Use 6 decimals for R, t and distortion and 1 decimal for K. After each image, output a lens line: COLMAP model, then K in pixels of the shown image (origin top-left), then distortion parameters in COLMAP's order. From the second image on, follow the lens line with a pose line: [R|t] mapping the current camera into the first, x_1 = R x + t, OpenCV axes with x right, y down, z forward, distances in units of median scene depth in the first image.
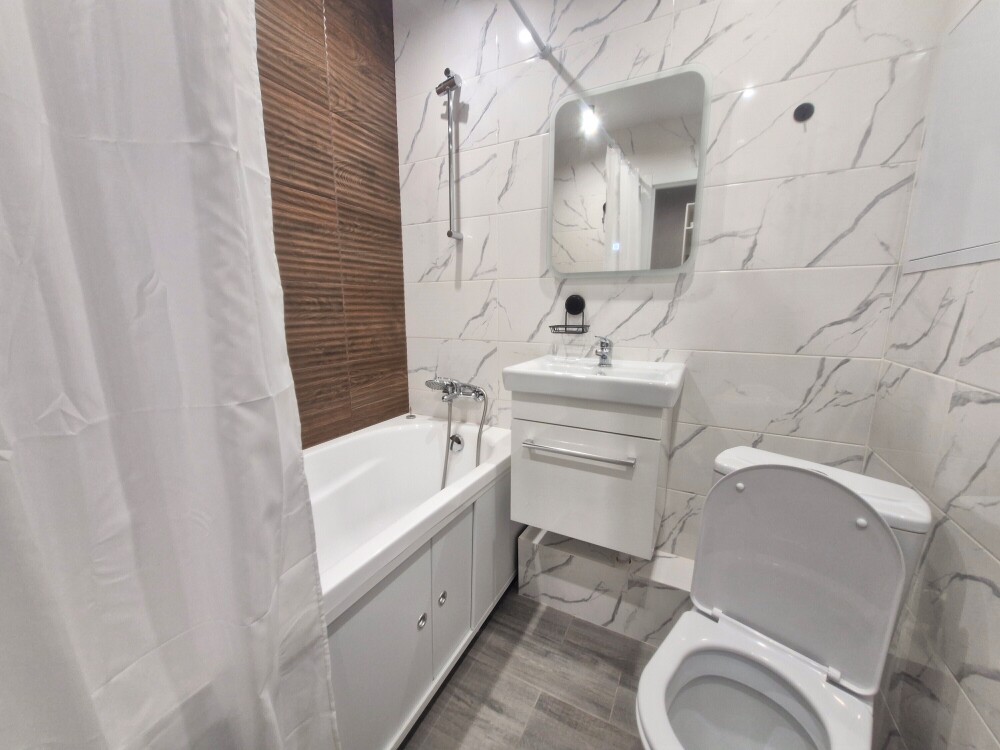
lens RADIAL K [[396.9, 0, 503.9], [0, 396.9, 382.2], [0, 0, 1]] dist [0.007009, -0.001705]
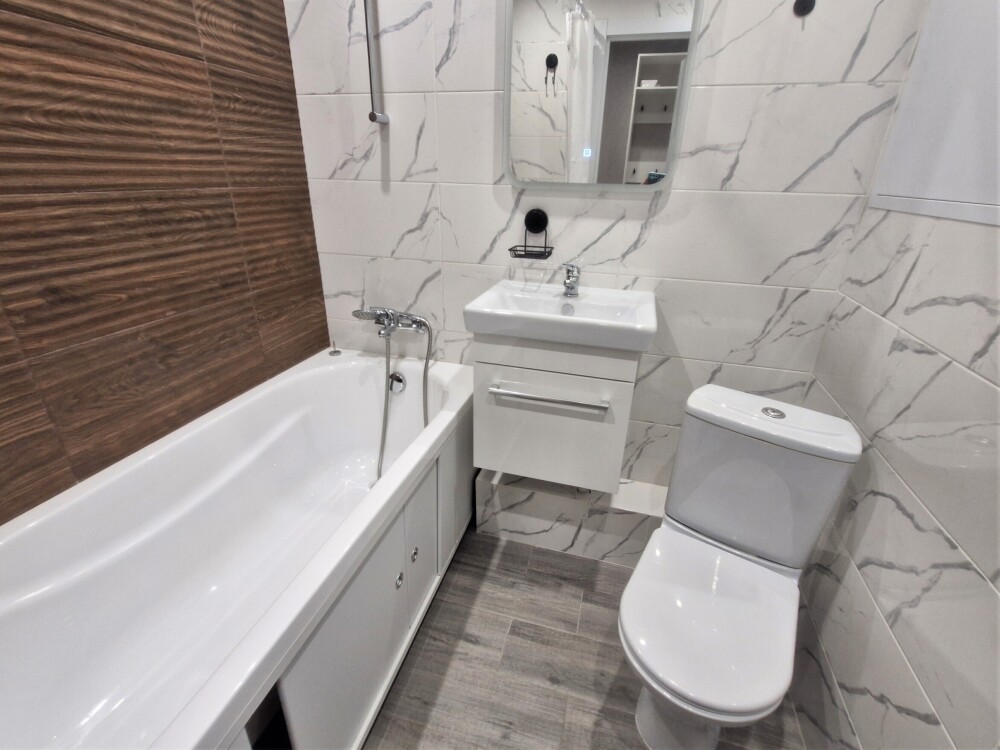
lens RADIAL K [[472.5, 0, 507.0], [0, 472.5, 385.4], [0, 0, 1]] dist [0.011018, -0.005441]
pose [[0.977617, -0.064806, 0.200161, -0.107462], [0.015285, 0.970742, 0.239639, -0.096828], [-0.209835, -0.231215, 0.950005, -0.029730]]
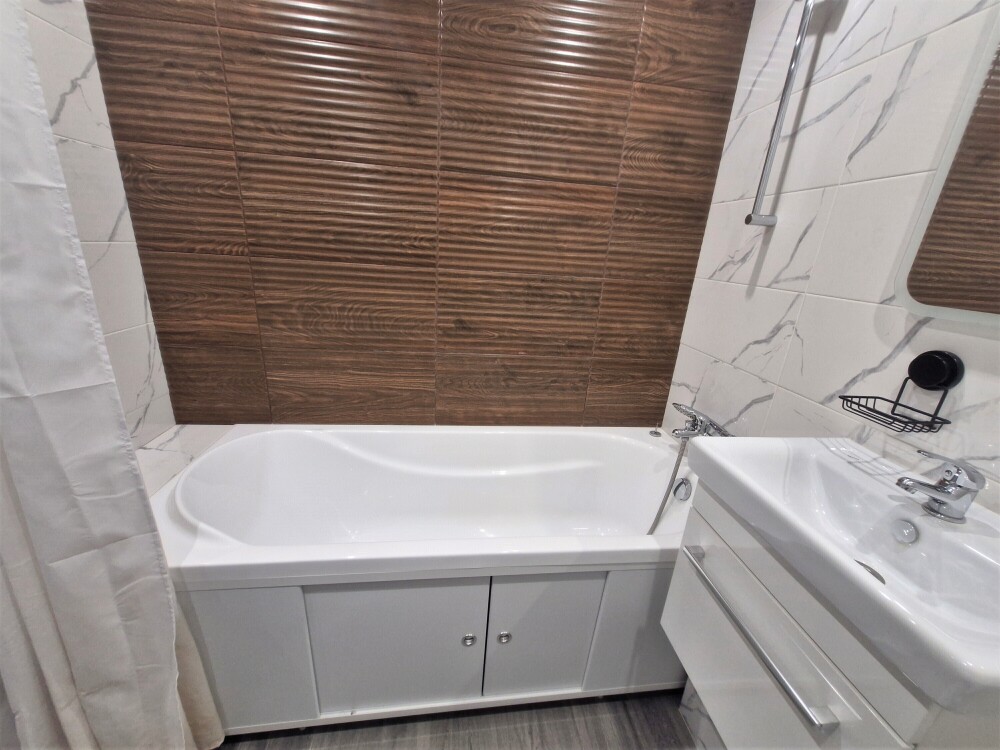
lens RADIAL K [[396.9, 0, 498.9], [0, 396.9, 380.6], [0, 0, 1]] dist [0.007009, -0.001705]
pose [[0.548680, 0.305687, -0.778143, 0.272418], [-0.217991, 0.950870, 0.219833, -0.173579], [0.807112, 0.049010, 0.588360, 0.263625]]
